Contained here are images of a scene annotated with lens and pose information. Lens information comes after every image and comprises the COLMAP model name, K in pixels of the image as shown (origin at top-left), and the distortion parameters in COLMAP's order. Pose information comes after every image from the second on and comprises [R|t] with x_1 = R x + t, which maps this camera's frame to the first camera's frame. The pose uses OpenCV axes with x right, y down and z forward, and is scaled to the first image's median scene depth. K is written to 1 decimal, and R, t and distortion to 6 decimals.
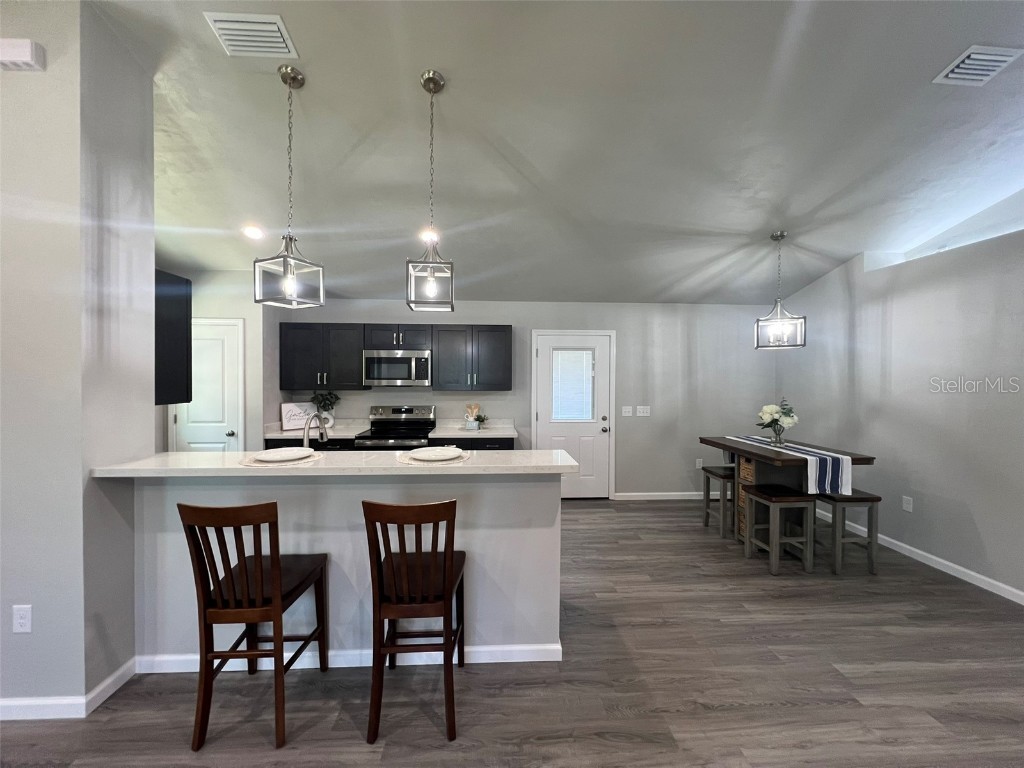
lens RADIAL K [[408.0, 0, 509.2], [0, 408.0, 381.3], [0, 0, 1]] dist [0.000560, 0.000145]
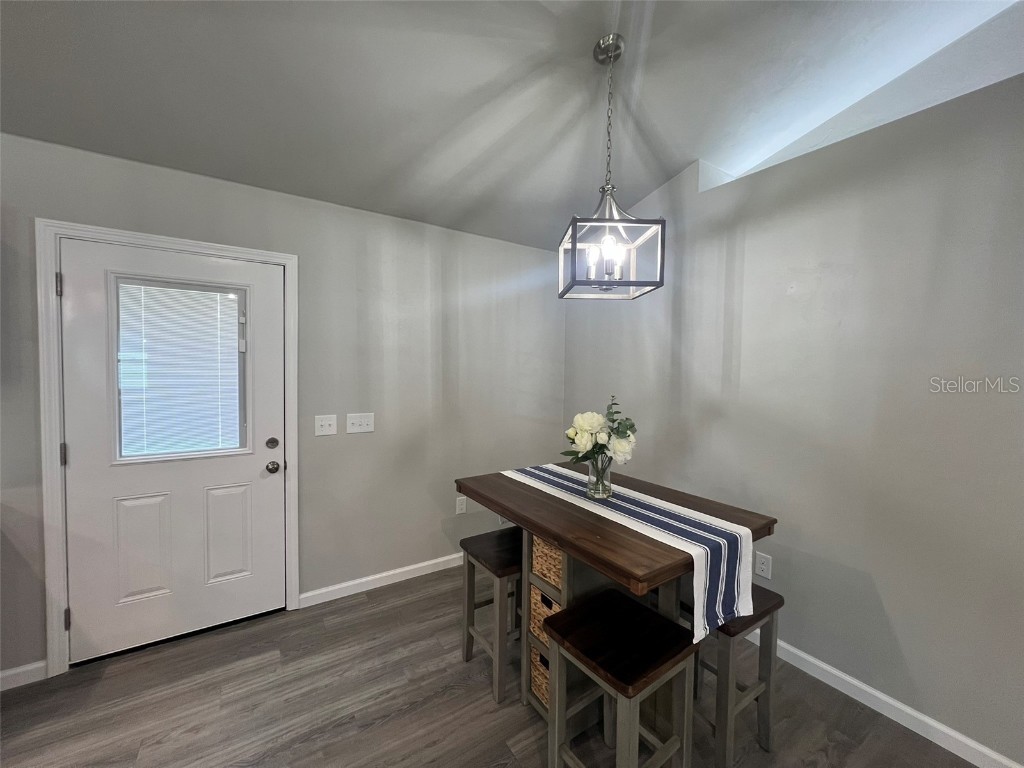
lens RADIAL K [[416.3, 0, 512.0], [0, 416.3, 384.0], [0, 0, 1]] dist [-0.000262, 0.000004]
pose [[0.864470, -0.011389, 0.502556, 0.313783], [-0.005934, 0.999442, 0.032857, 0.008519], [-0.502650, -0.031386, 0.863920, 0.616771]]
